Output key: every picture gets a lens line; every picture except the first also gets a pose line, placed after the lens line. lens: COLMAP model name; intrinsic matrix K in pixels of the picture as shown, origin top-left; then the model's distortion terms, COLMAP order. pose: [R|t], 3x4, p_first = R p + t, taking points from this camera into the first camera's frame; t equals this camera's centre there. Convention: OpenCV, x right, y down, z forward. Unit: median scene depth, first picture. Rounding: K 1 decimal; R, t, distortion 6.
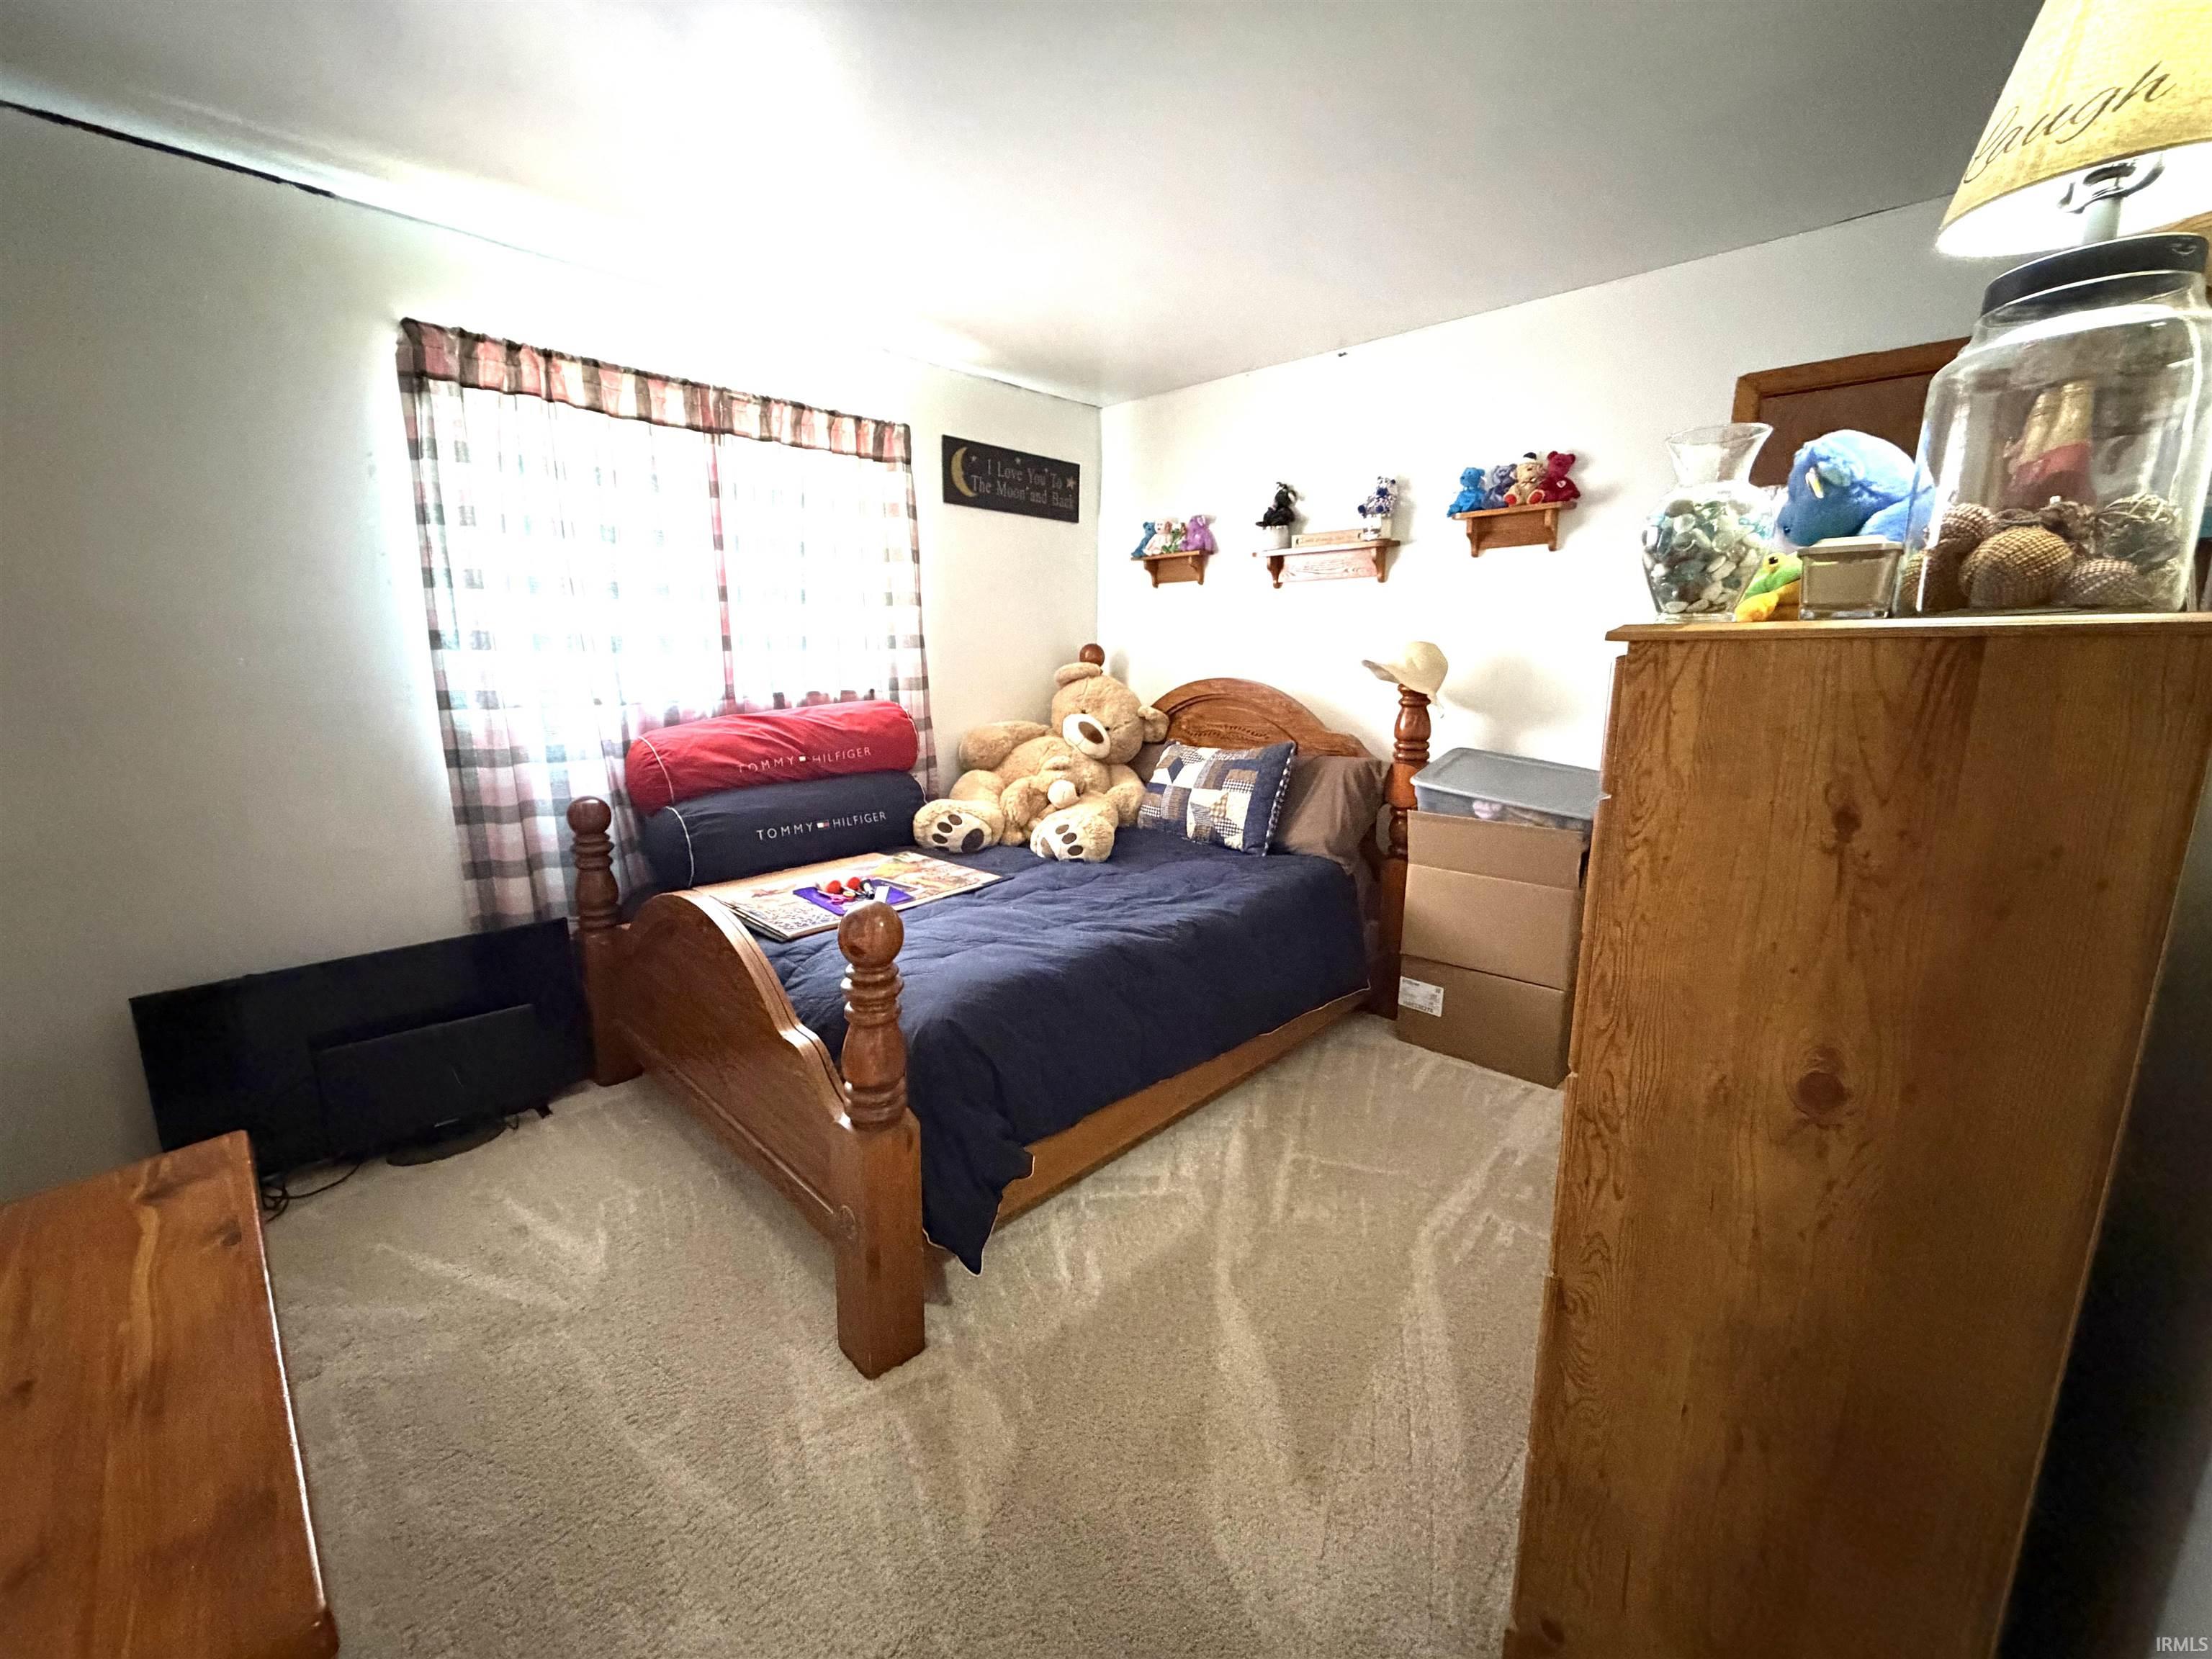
lens RADIAL K [[880.9, 0, 1099.7], [0, 880.9, 828.1], [0, 0, 1]] dist [0.001433, 0.000061]
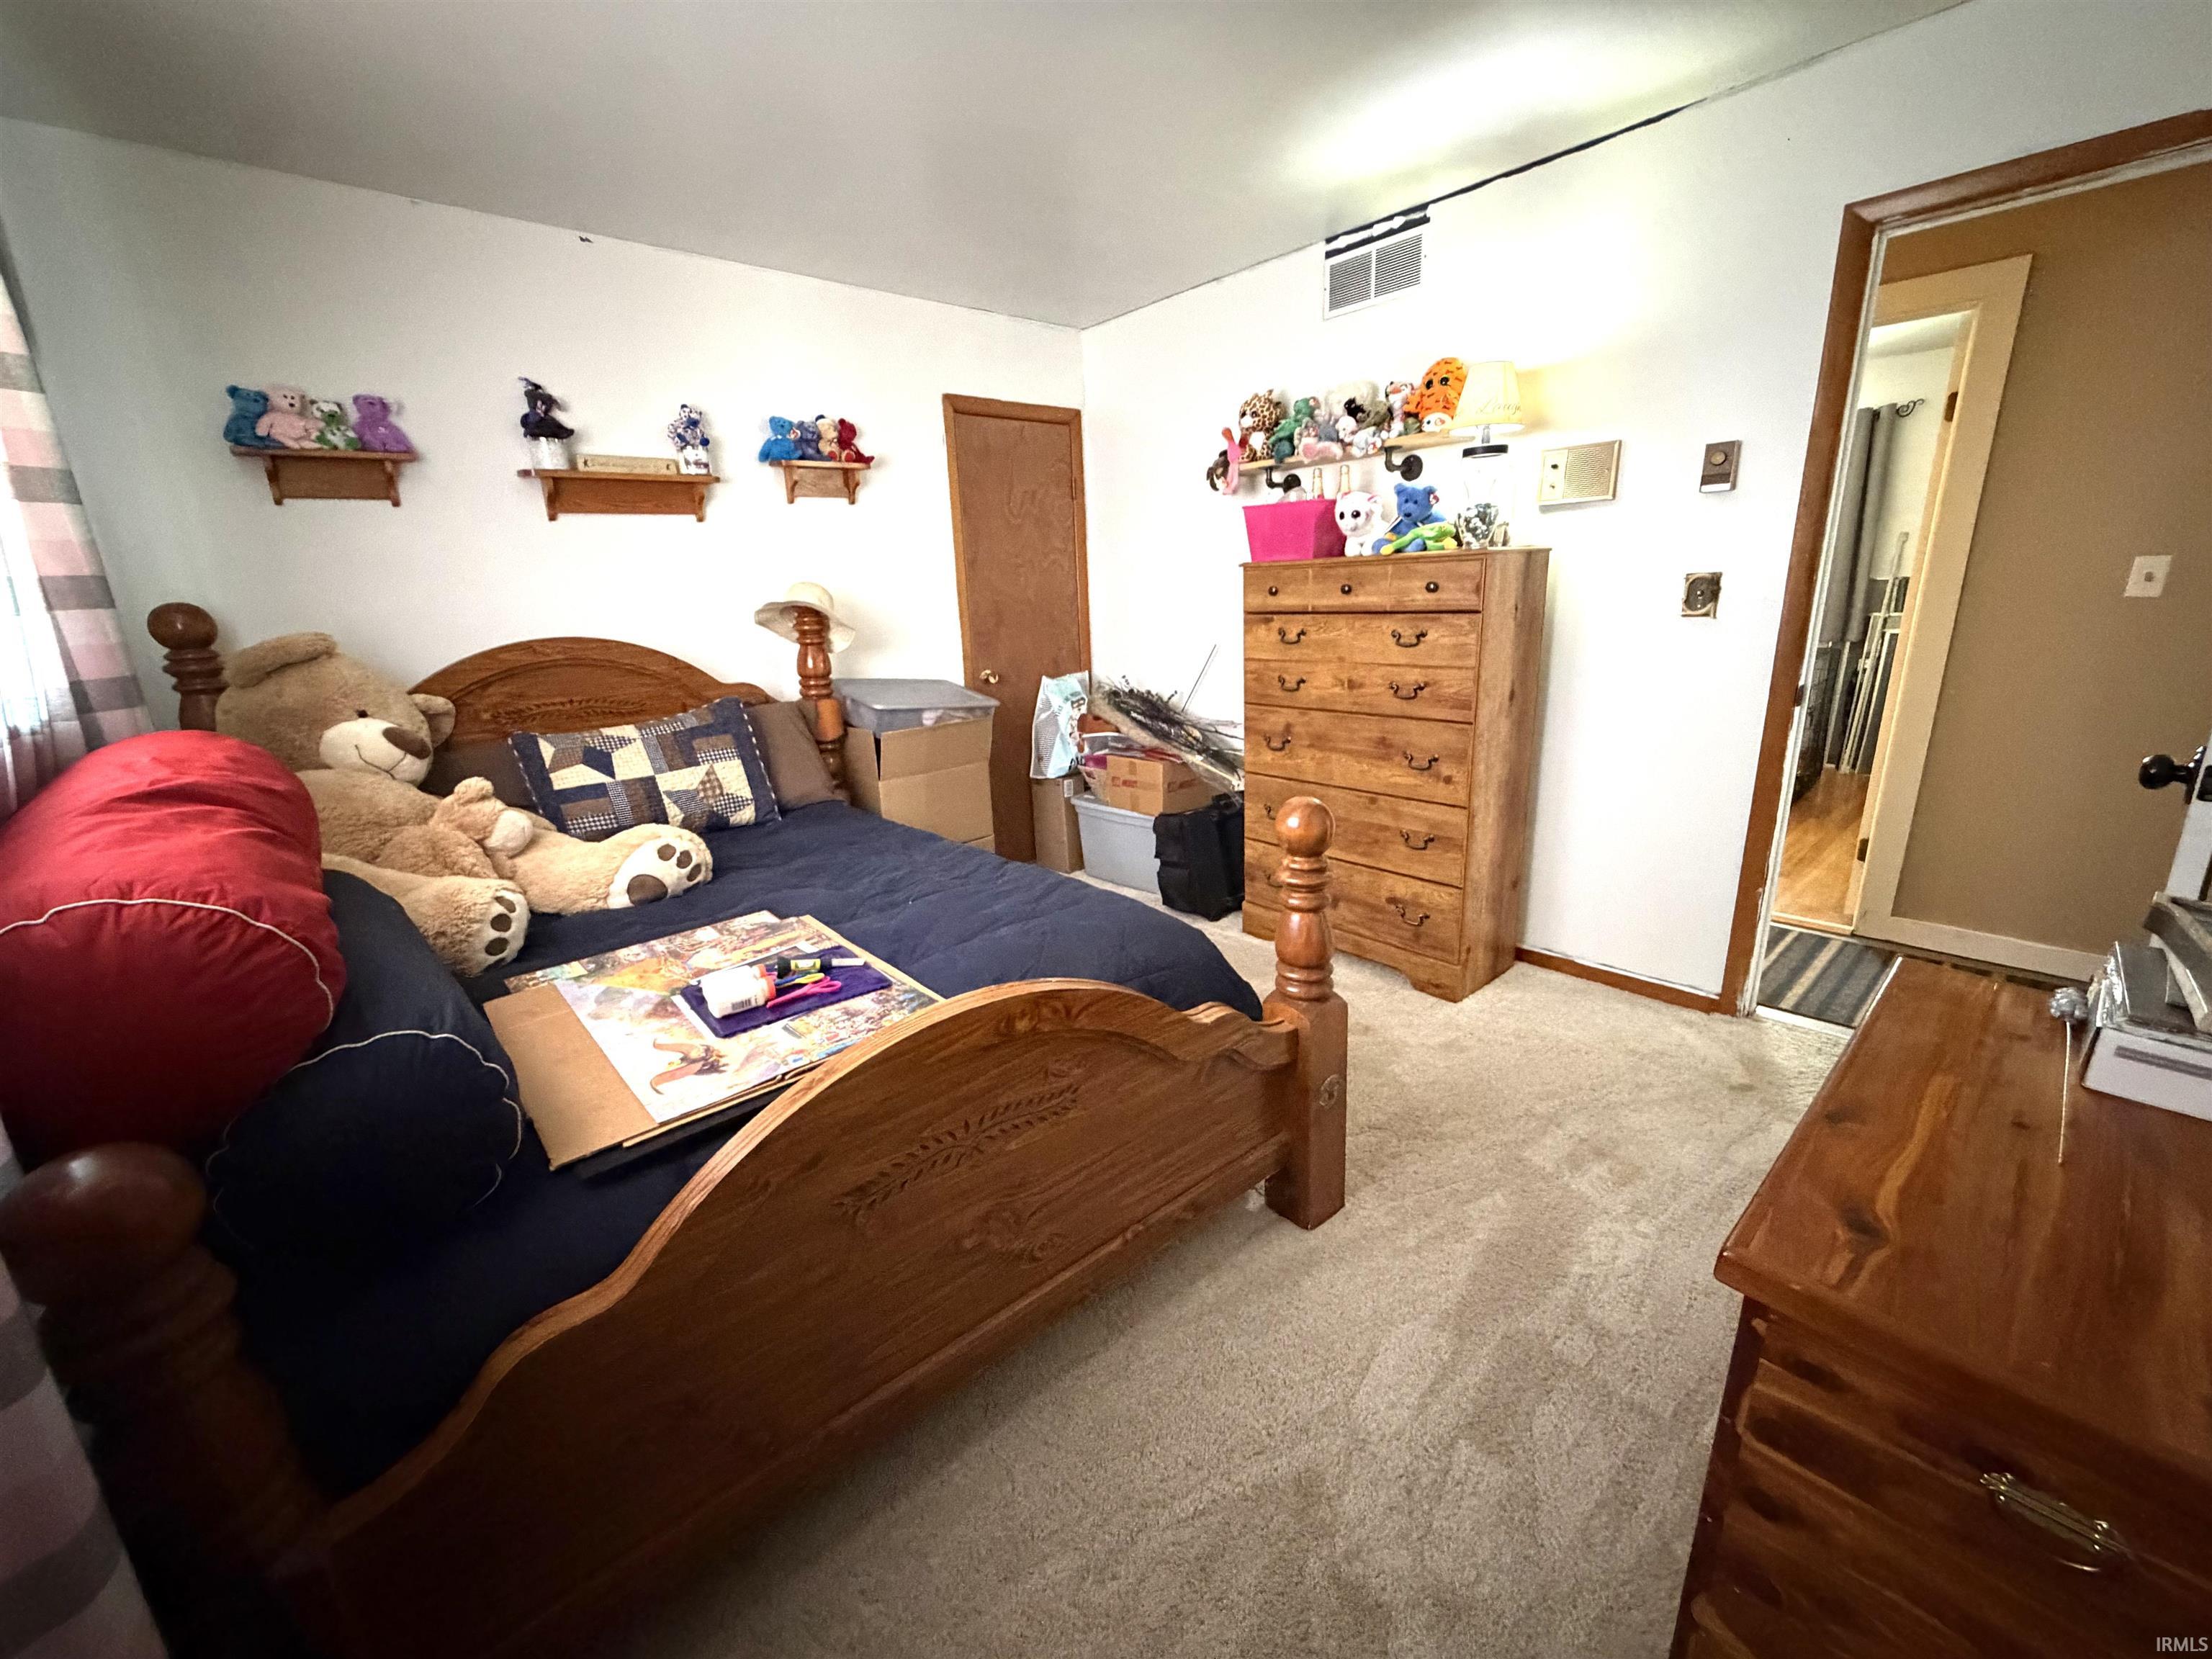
lens RADIAL K [[864.6, 0, 1083.5], [0, 864.6, 830.0], [0, 0, 1]] dist [-0.001496, -0.000113]
pose [[0.115026, -0.269592, 0.956080, -0.686965], [0.250806, 0.939168, 0.234649, -0.096870], [-0.961179, 0.212800, 0.175644, 0.595669]]
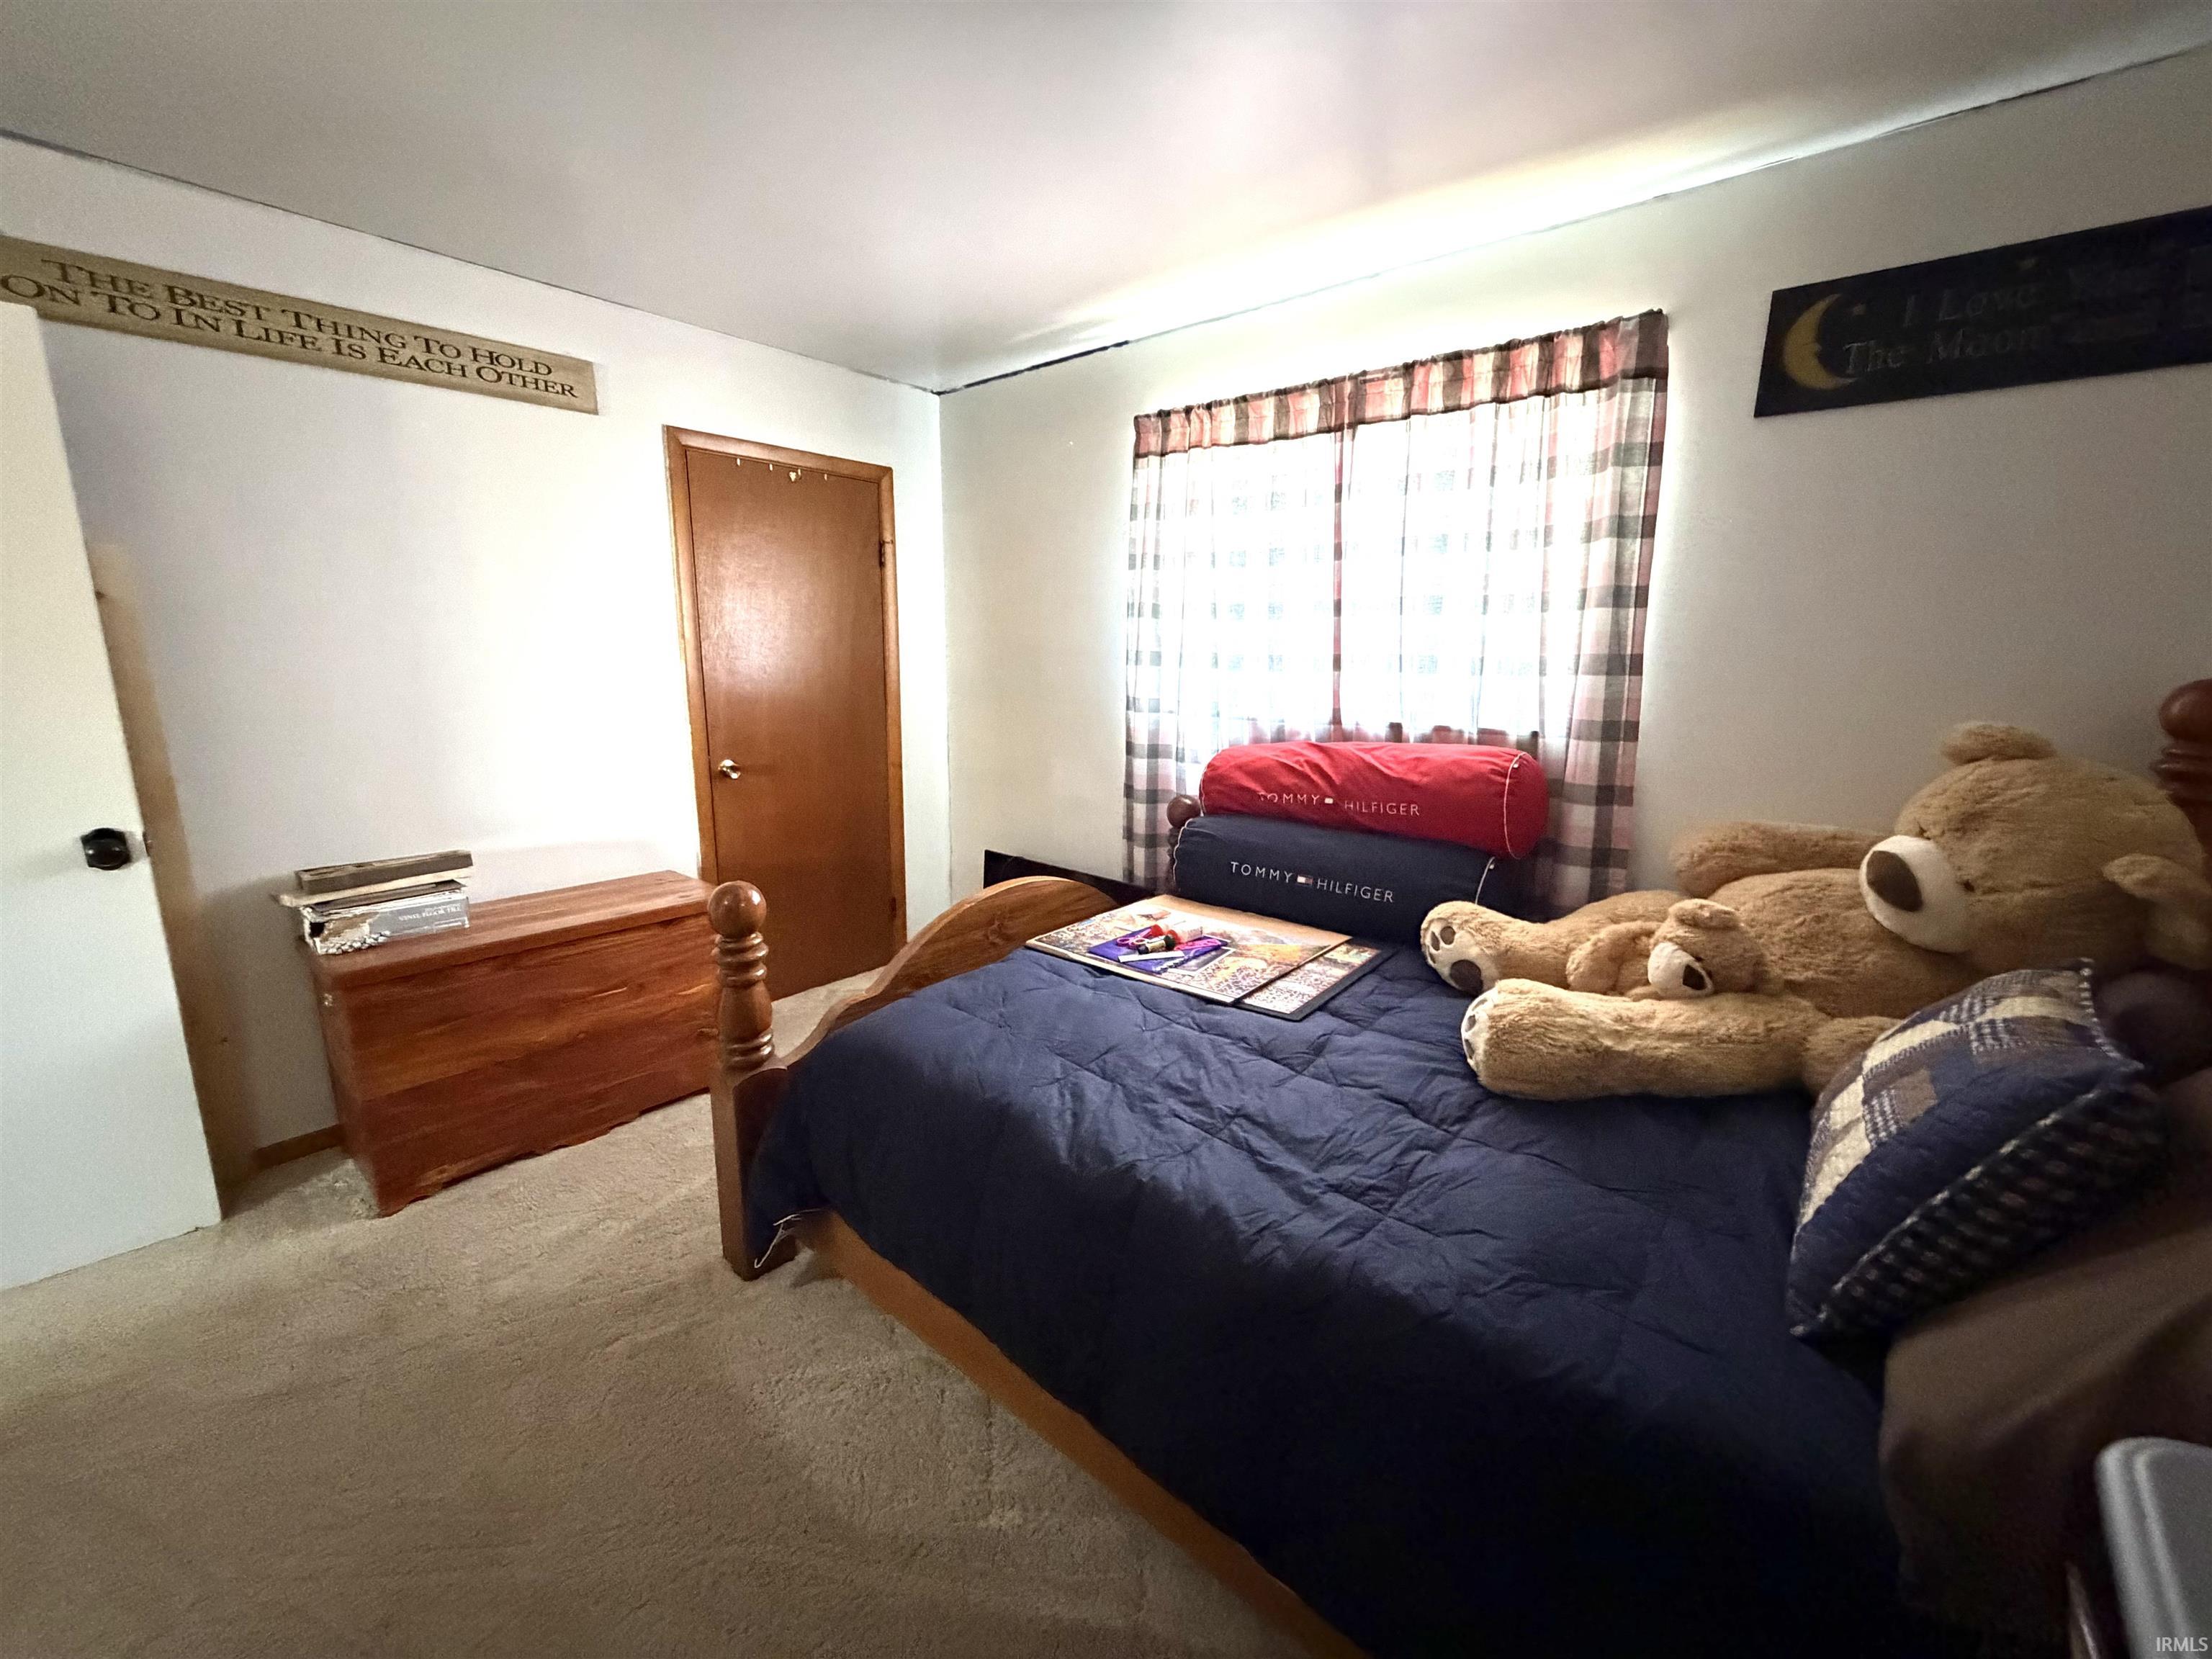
lens RADIAL K [[890.7, 0, 1108.5], [0, 890.7, 827.1], [0, 0, 1]] dist [-0.001210, 0.000081]
pose [[0.056543, 0.194970, -0.979178, 0.495767], [-0.211477, 0.960832, 0.179105, -0.165092], [0.975746, 0.196947, 0.095560, 0.733628]]
